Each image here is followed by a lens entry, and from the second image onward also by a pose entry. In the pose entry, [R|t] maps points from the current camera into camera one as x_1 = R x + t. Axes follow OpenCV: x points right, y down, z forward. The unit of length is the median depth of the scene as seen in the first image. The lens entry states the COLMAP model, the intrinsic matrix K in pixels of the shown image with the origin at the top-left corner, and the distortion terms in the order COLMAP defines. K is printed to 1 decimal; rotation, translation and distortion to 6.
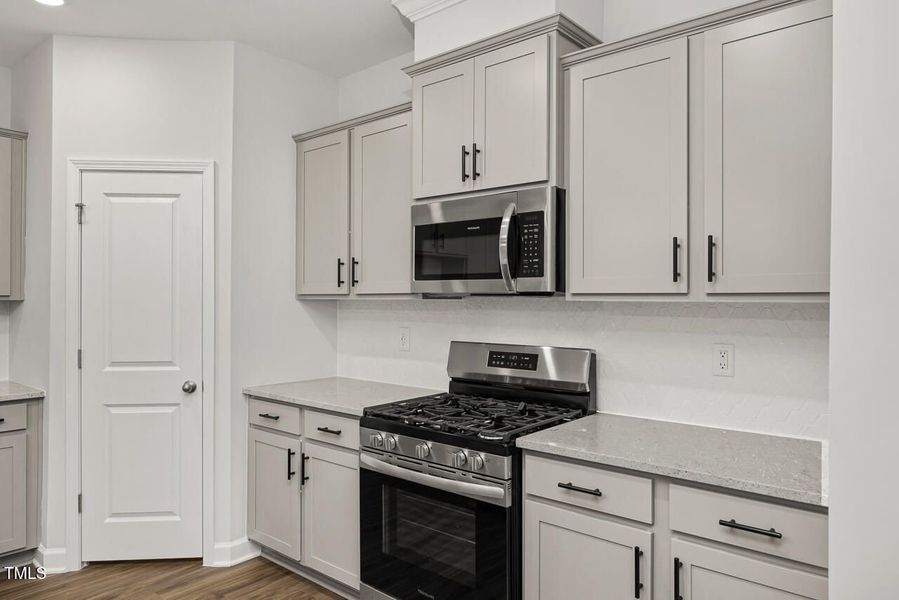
lens RADIAL K [[602.4, 0, 450.2], [0, 602.4, 293.9], [0, 0, 1]] dist [-0.000260, -0.000342]
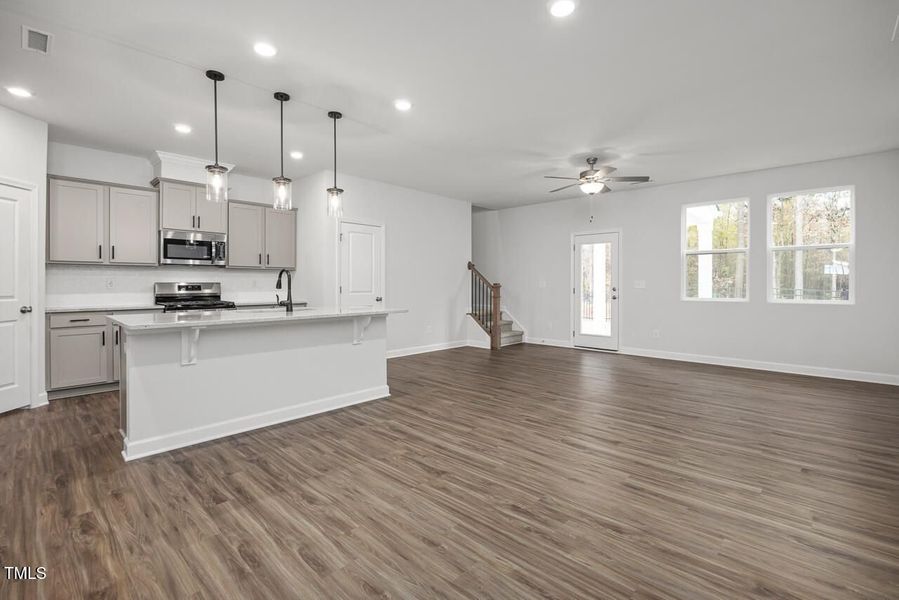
lens RADIAL K [[406.9, 0, 460.8], [0, 406.9, 287.5], [0, 0, 1]] dist [-0.007647, -0.000050]
pose [[0.031028, -0.012173, 0.999444, -1.844461], [-0.008488, 0.999887, 0.012442, 0.072960], [-0.999482, -0.008869, 0.030921, -0.381447]]
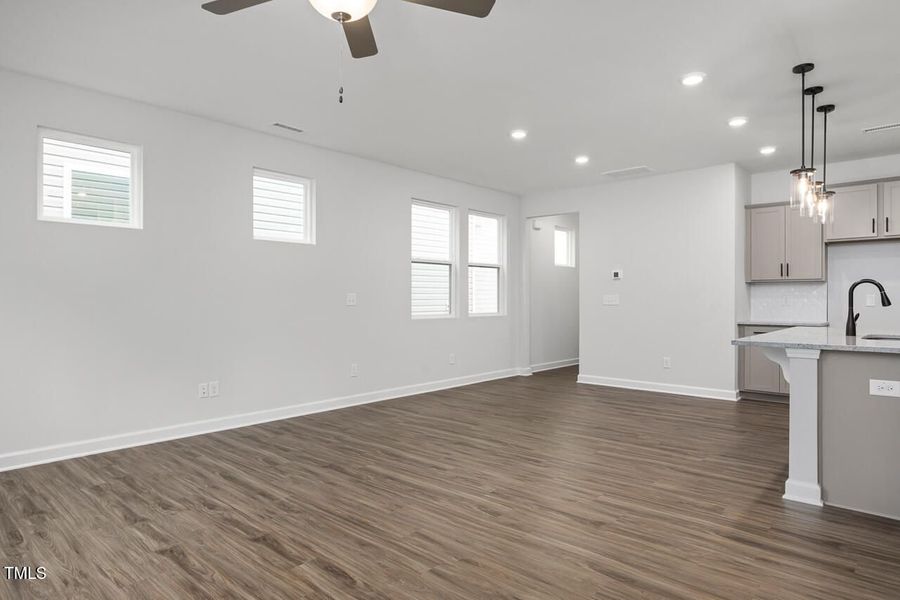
lens RADIAL K [[525.8, 0, 450.0], [0, 525.8, 300.0], [0, 0, 1]] dist [-0.002757, -0.000781]
pose [[-0.030092, -0.001722, -0.999546, 0.920096], [0.006802, 0.999975, -0.001927, 0.079617], [0.999524, -0.006857, -0.030079, -0.758651]]
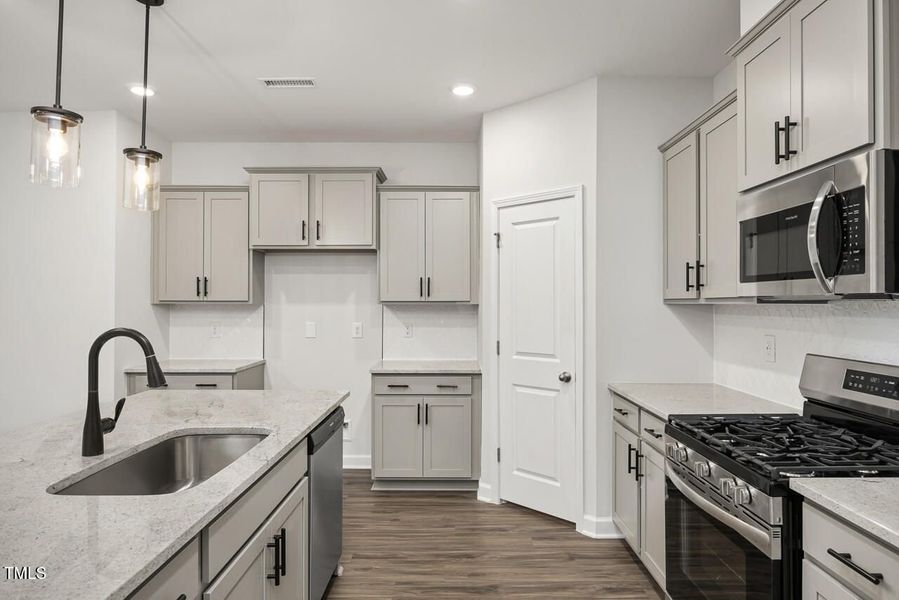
lens RADIAL K [[546.0, 0, 449.5], [0, 546.0, 300.0], [0, 0, 1]] dist [0.001901, 0.000344]
pose [[0.646018, -0.005675, -0.763301, 0.286824], [0.007360, 0.999972, -0.001205, 0.001118], [0.763286, -0.004839, 0.646042, 0.144902]]
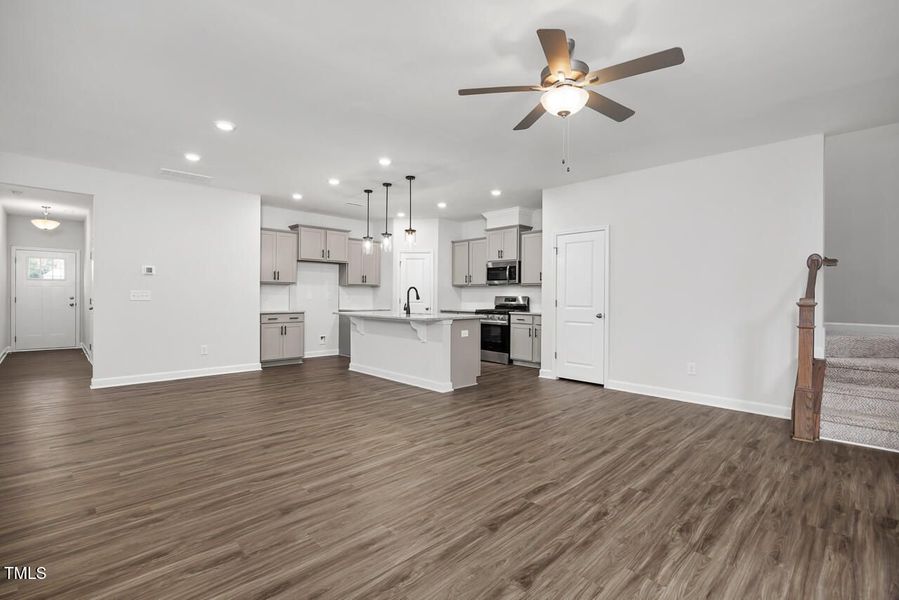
lens RADIAL K [[419.8, 0, 449.5], [0, 419.8, 300.0], [0, 0, 1]] dist [-0.004236, -0.000126]
pose [[0.996020, 0.003593, -0.089057, -0.057716], [-0.002250, 0.999882, 0.015169, 0.068212], [0.089101, -0.014908, 0.995911, -1.952926]]
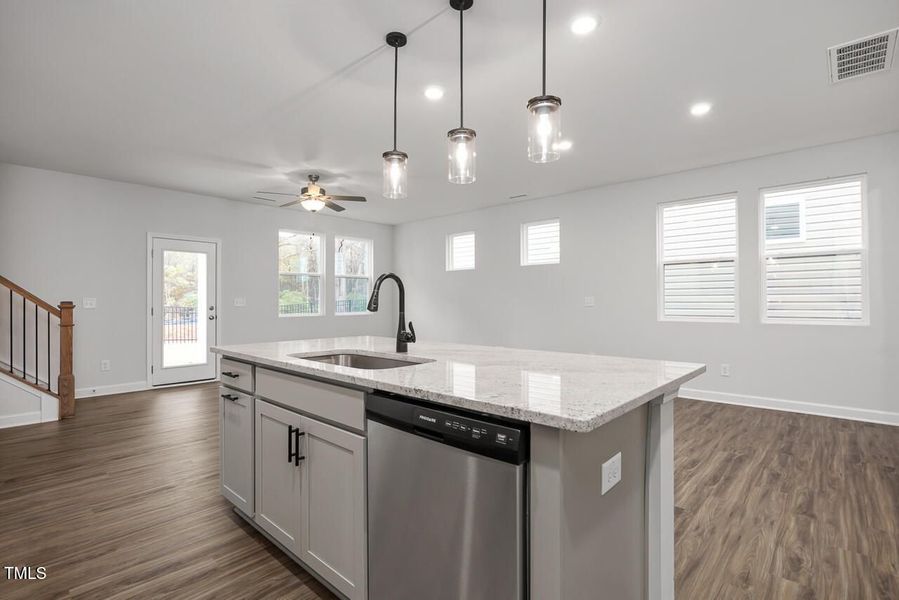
lens RADIAL K [[419.8, 0, 449.5], [0, 419.8, 300.0], [0, 0, 1]] dist [-0.004236, -0.000126]
pose [[-0.999357, -0.000770, 0.035854, -0.589423], [-0.001194, 0.999930, -0.011810, 0.089272], [-0.035842, -0.011846, -0.999287, 1.036914]]
